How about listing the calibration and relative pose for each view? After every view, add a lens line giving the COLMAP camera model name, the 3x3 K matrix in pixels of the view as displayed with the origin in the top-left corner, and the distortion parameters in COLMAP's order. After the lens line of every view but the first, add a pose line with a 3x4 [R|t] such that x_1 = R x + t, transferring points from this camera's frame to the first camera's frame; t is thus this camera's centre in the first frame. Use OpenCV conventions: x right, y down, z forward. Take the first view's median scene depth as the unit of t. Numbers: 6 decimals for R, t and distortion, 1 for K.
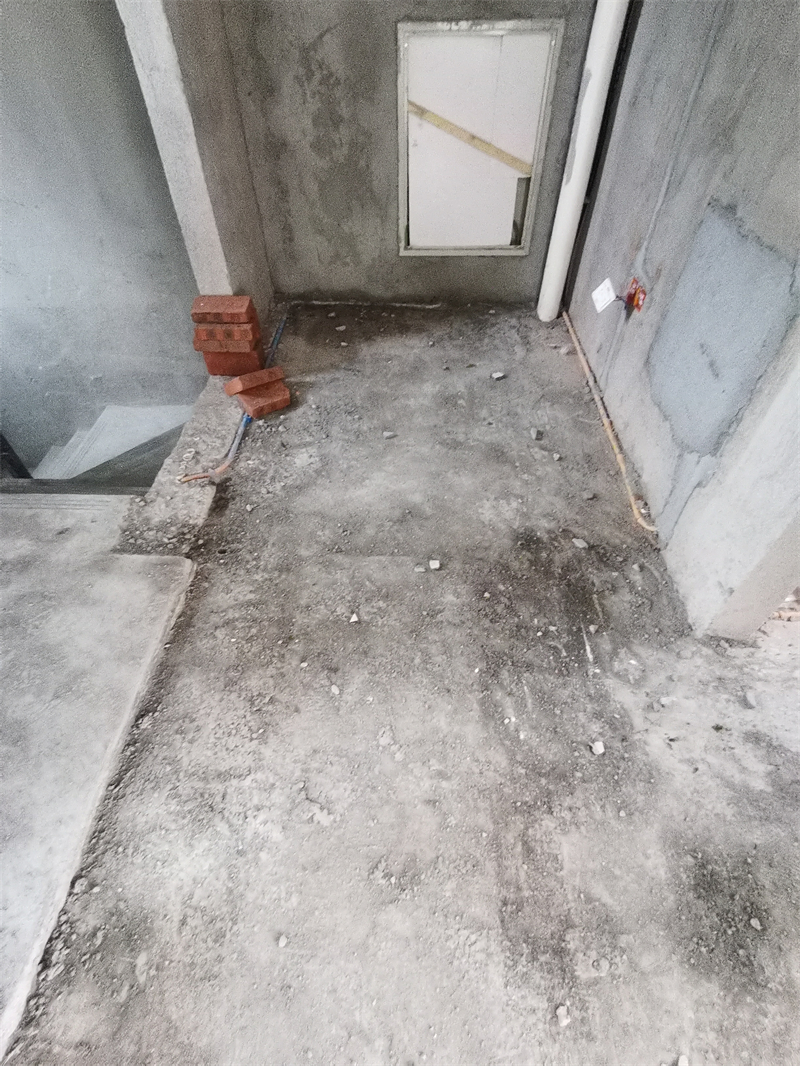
lens RADIAL K [[525.4, 0, 395.9], [0, 525.4, 527.1], [0, 0, 1]] dist [0.049243, -0.029316]
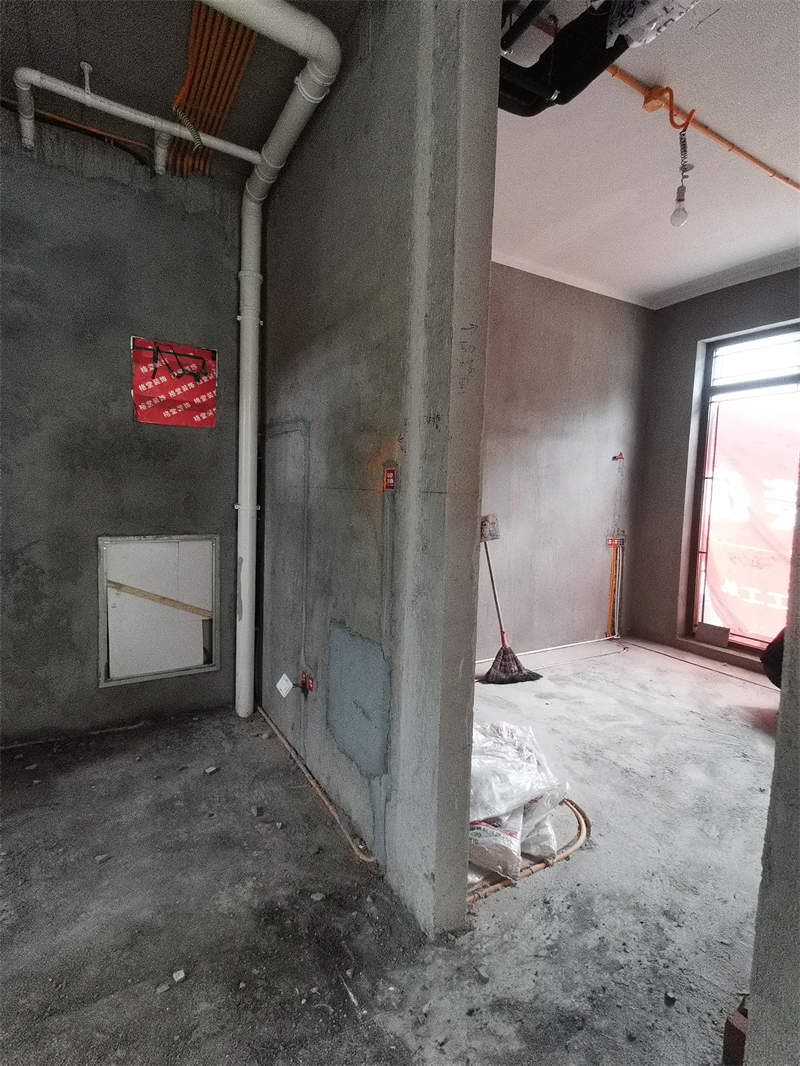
lens RADIAL K [[525.4, 0, 393.6], [0, 525.4, 526.4], [0, 0, 1]] dist [0.049243, -0.029316]
pose [[0.848723, -0.004418, 0.528820, -0.080424], [0.361841, 0.734103, -0.574599, 0.136506], [-0.385669, 0.679024, 0.624648, -0.213387]]
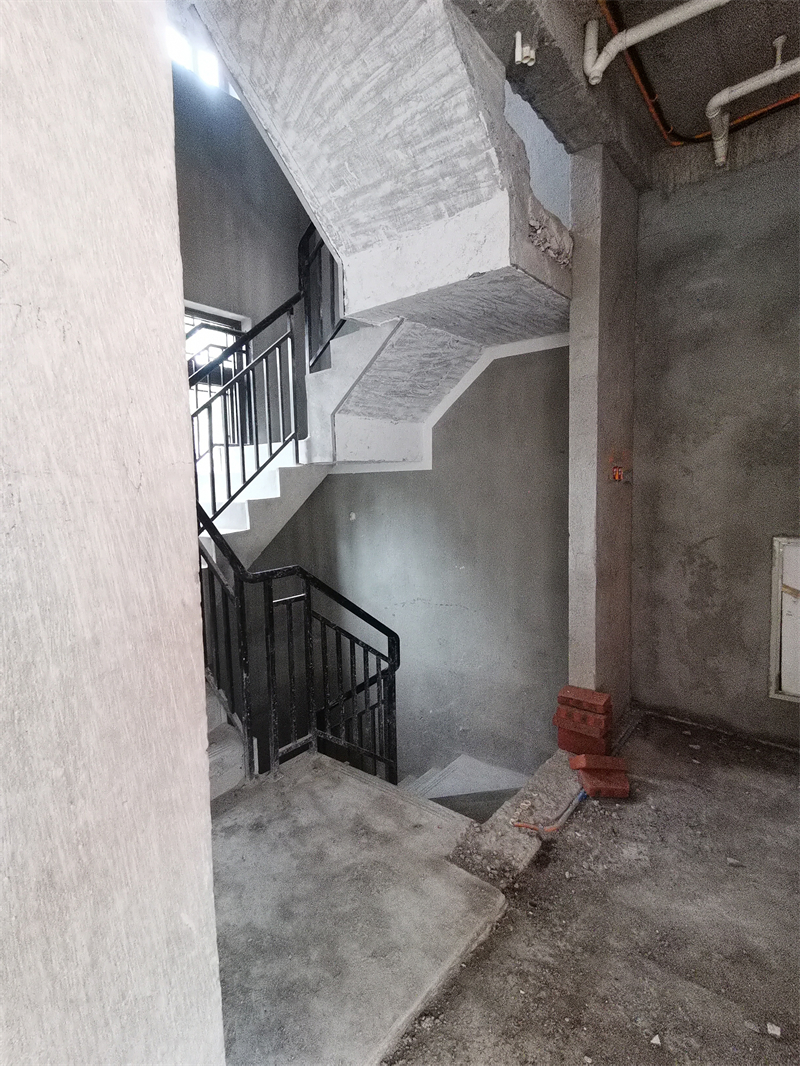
lens RADIAL K [[525.4, 0, 396.4], [0, 525.4, 523.8], [0, 0, 1]] dist [0.049243, -0.029316]
pose [[0.799439, 0.037411, -0.599581, 0.054946], [-0.430595, 0.731644, -0.528474, 0.149007], [0.418909, 0.680659, 0.601014, -0.228746]]
